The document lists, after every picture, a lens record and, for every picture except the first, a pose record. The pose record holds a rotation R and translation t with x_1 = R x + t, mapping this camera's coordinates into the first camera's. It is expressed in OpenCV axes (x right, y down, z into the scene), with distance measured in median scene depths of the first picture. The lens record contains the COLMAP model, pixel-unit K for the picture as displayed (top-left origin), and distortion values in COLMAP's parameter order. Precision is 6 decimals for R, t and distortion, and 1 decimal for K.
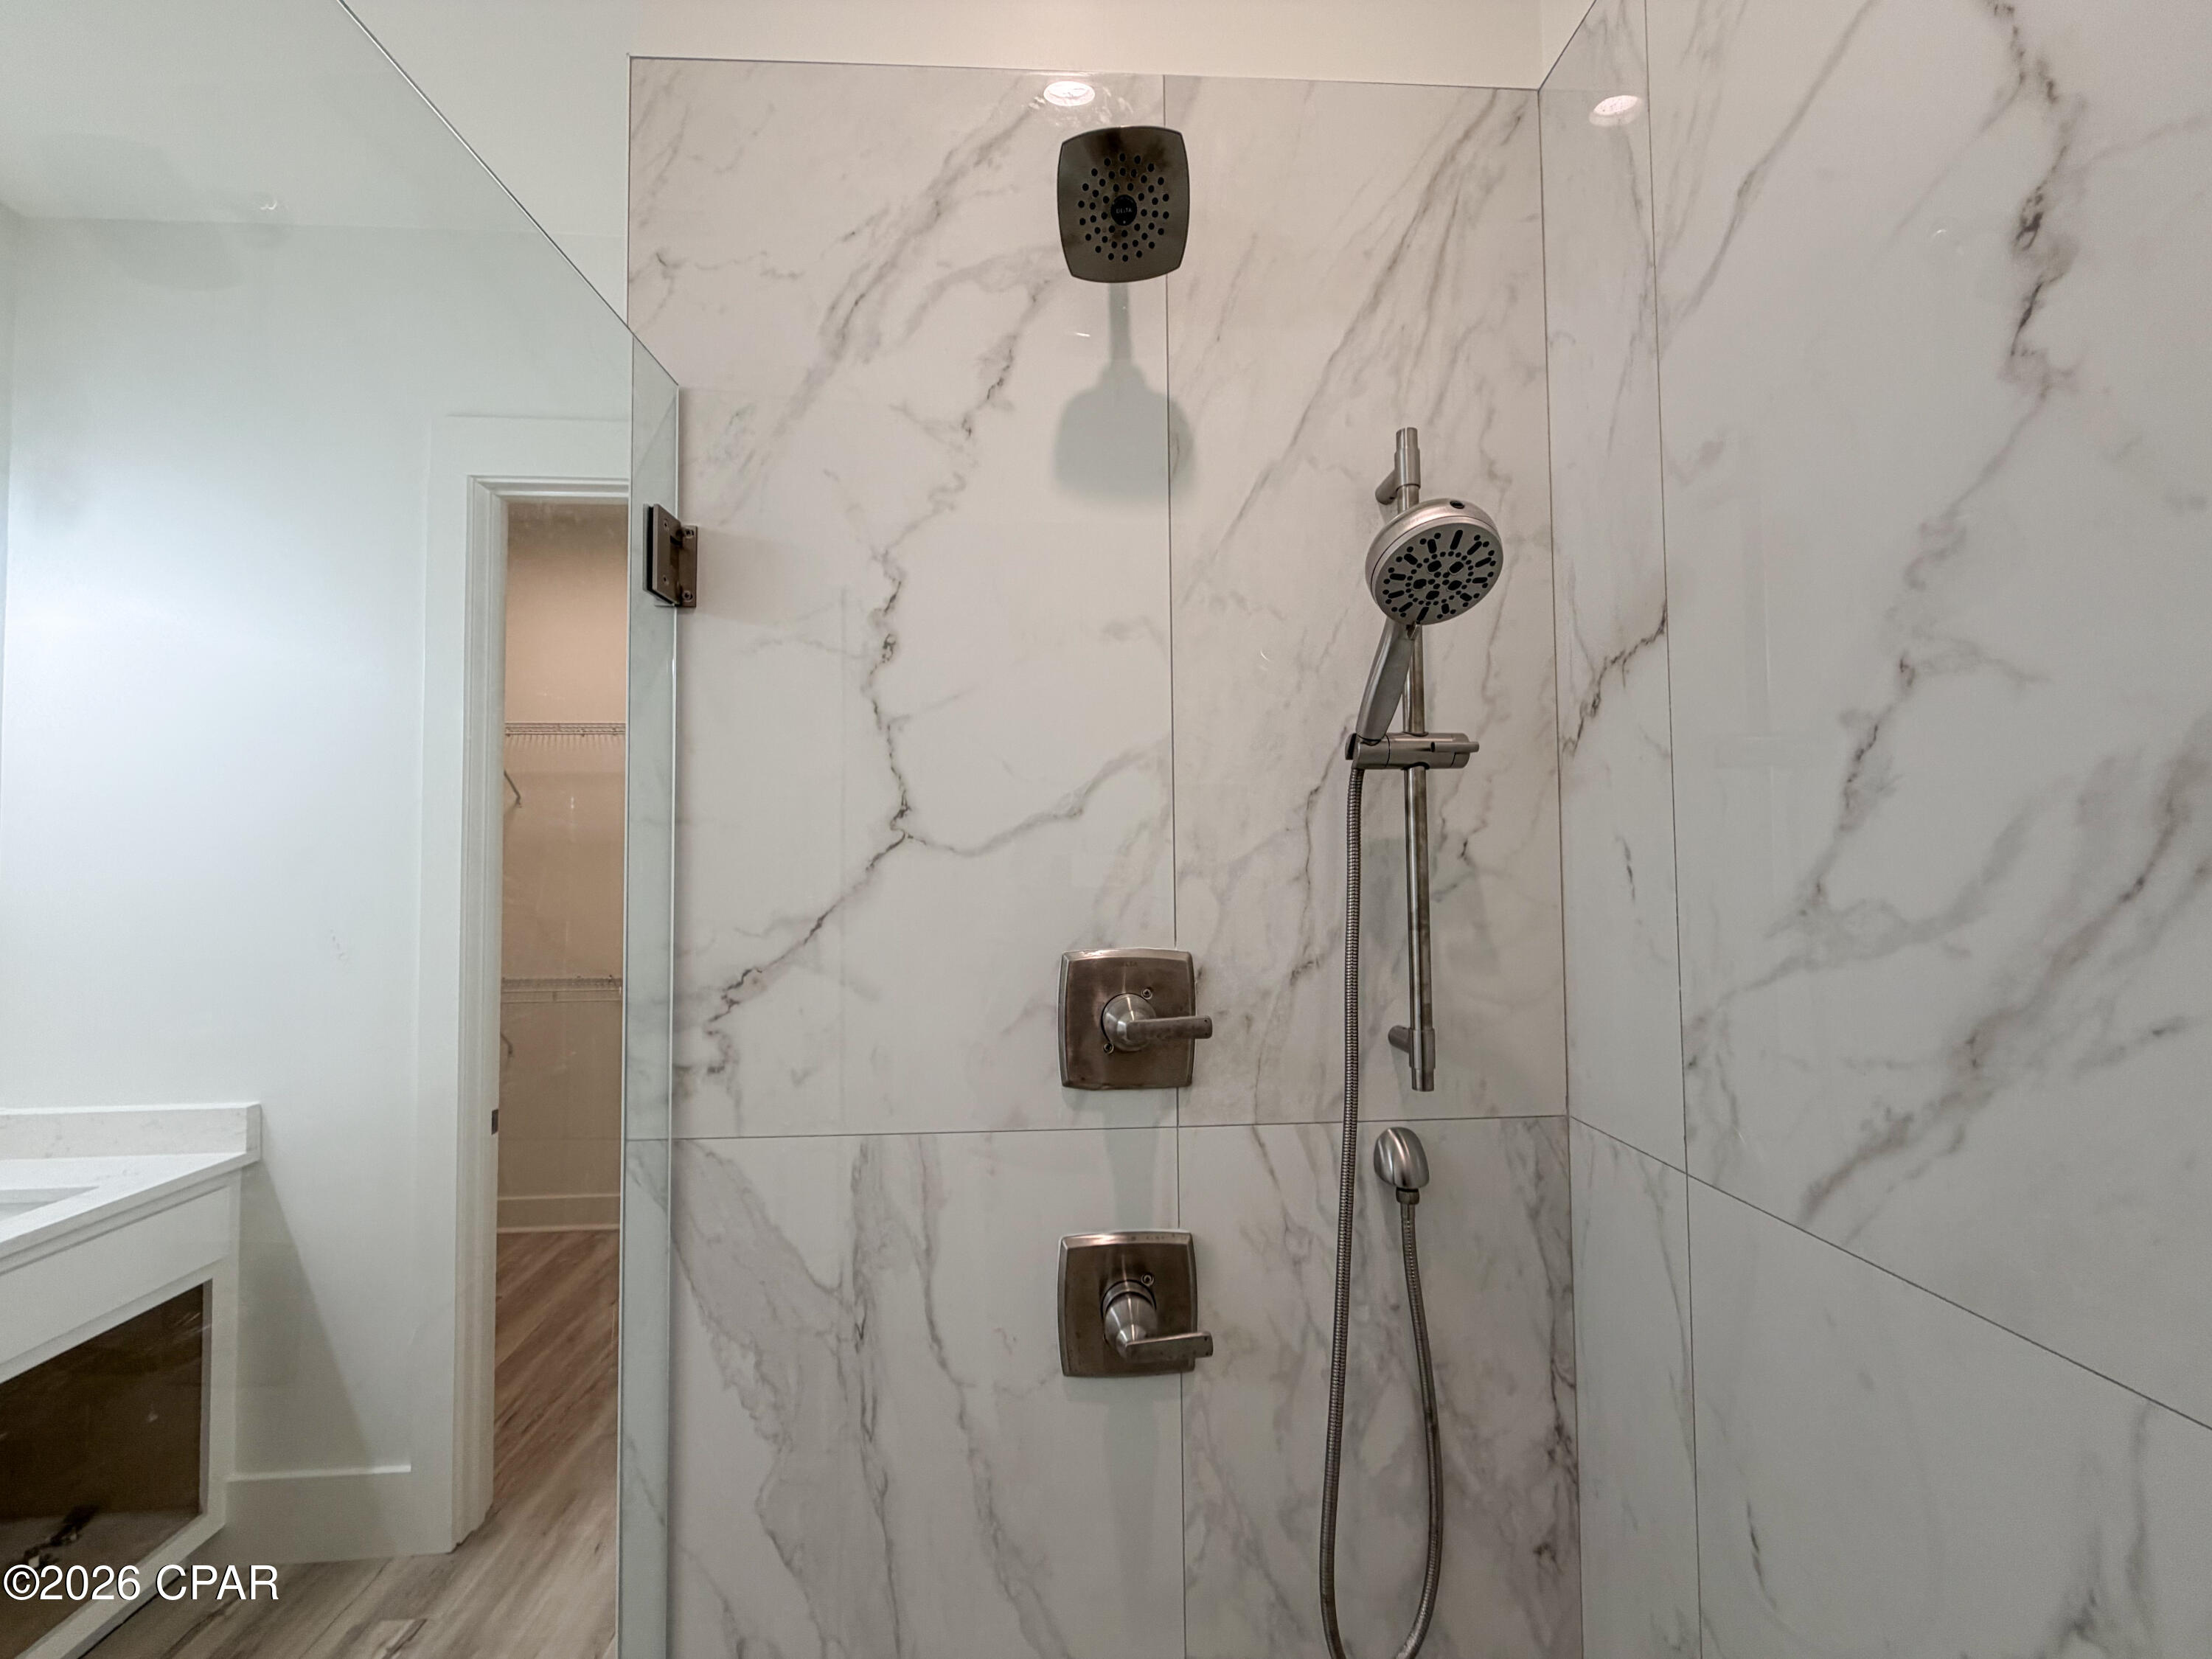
lens RADIAL K [[895.8, 0, 1111.2], [0, 895.8, 827.8], [0, 0, 1]] dist [0.000627, -0.000048]
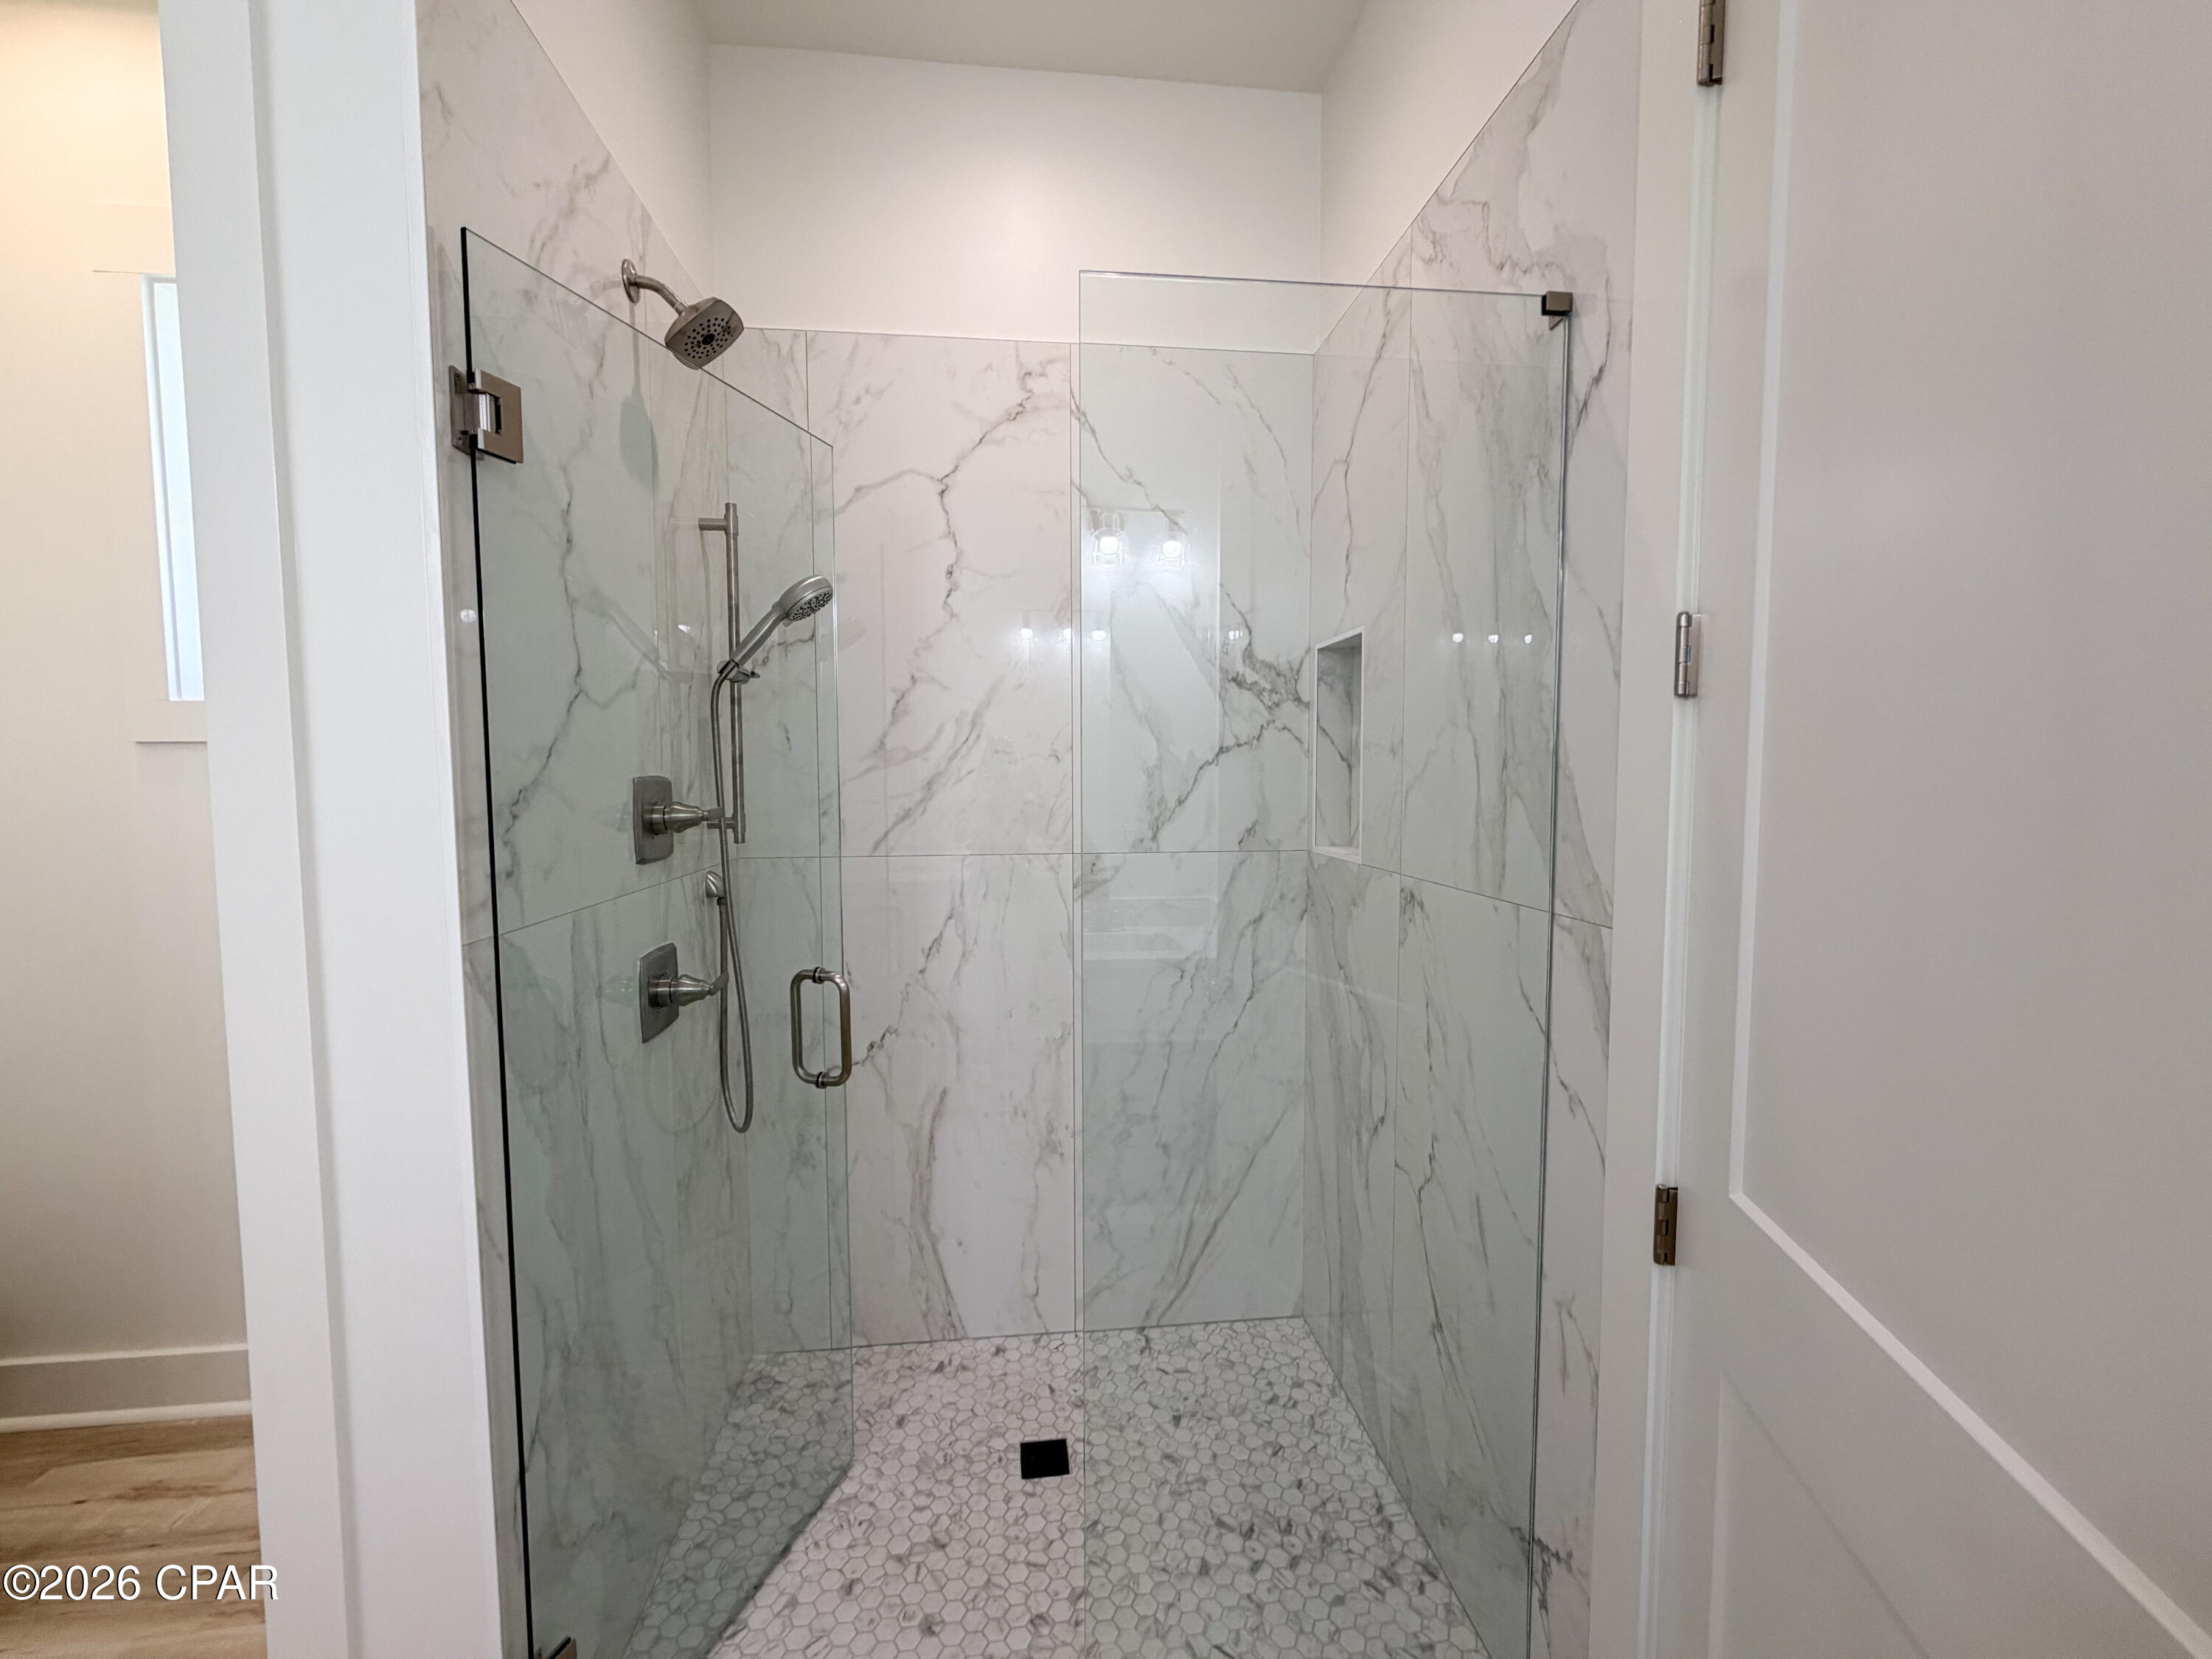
lens RADIAL K [[895.8, 0, 1106.6], [0, 895.8, 830.9], [0, 0, 1]] dist [0.000627, -0.000048]
pose [[-0.064798, -0.055420, 0.996358, -2.463094], [-0.031546, 0.998071, 0.053463, 0.187918], [-0.997400, -0.027966, -0.066421, 0.443070]]
